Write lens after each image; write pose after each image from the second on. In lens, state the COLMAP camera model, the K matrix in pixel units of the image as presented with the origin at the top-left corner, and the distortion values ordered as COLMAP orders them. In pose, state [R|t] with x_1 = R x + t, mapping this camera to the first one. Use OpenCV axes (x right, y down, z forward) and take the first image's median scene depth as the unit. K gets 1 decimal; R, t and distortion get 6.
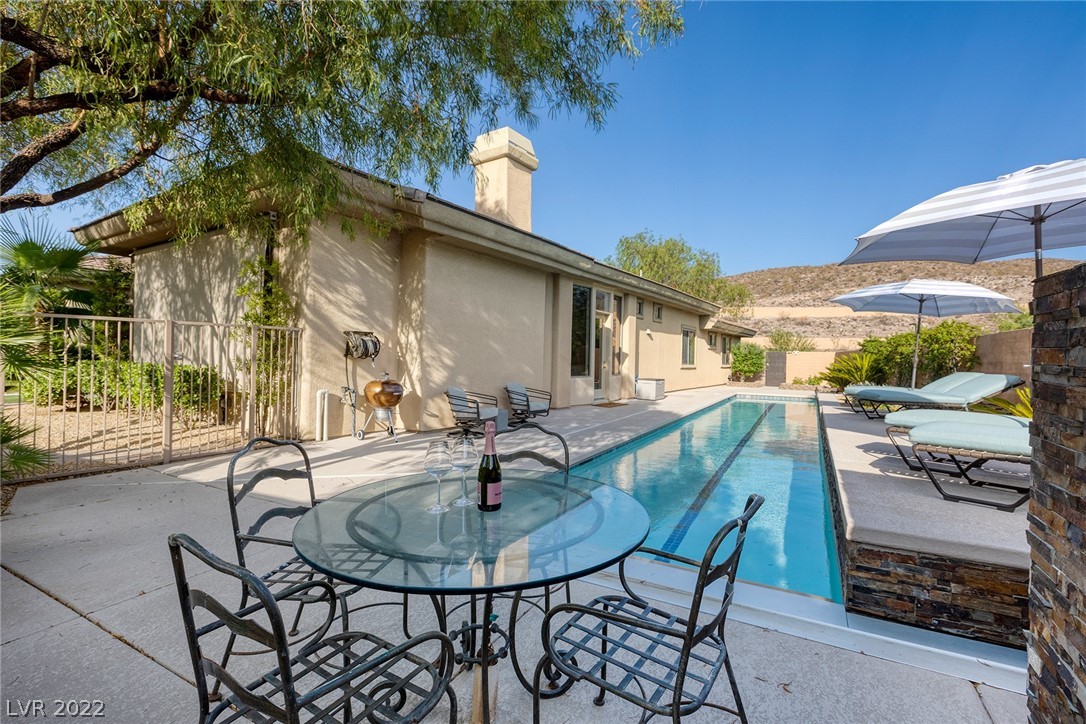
lens RADIAL K [[494.3, 0, 544.8], [0, 494.3, 356.9], [0, 0, 1]] dist [-0.001761, -0.000258]
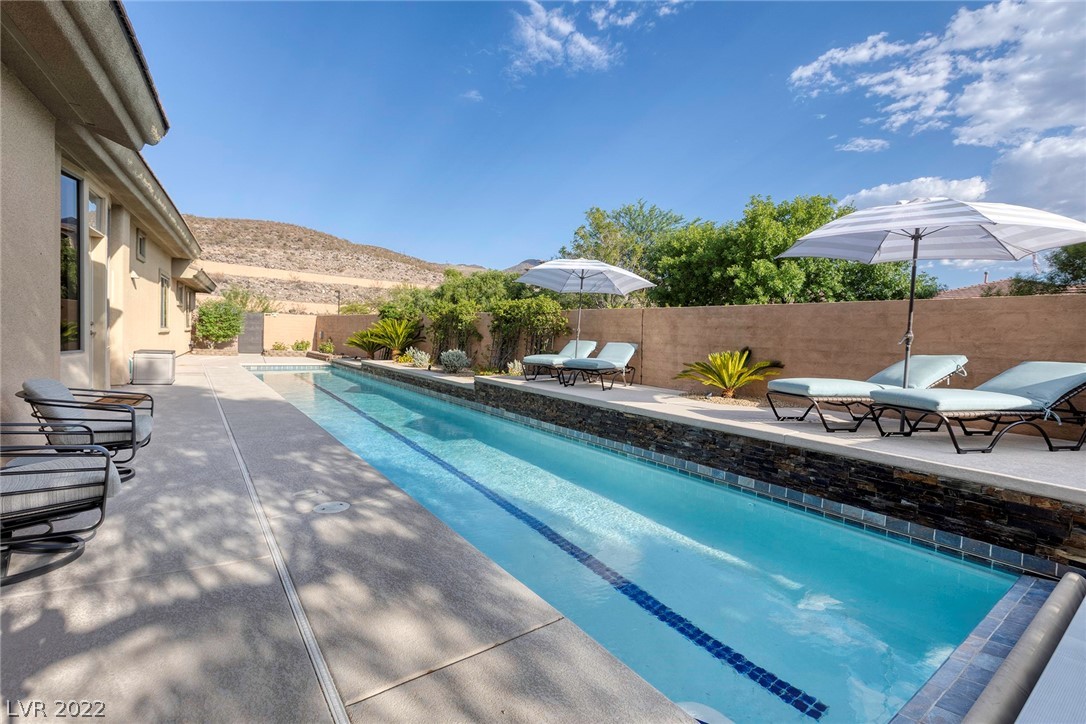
lens RADIAL K [[494.3, 0, 545.1], [0, 494.3, 356.9], [0, 0, 1]] dist [-0.001761, -0.000258]
pose [[0.420692, -0.042680, 0.906199, -0.100423], [-0.028463, 0.997780, 0.060207, 0.000024], [-0.906757, -0.051122, 0.418544, 0.191582]]
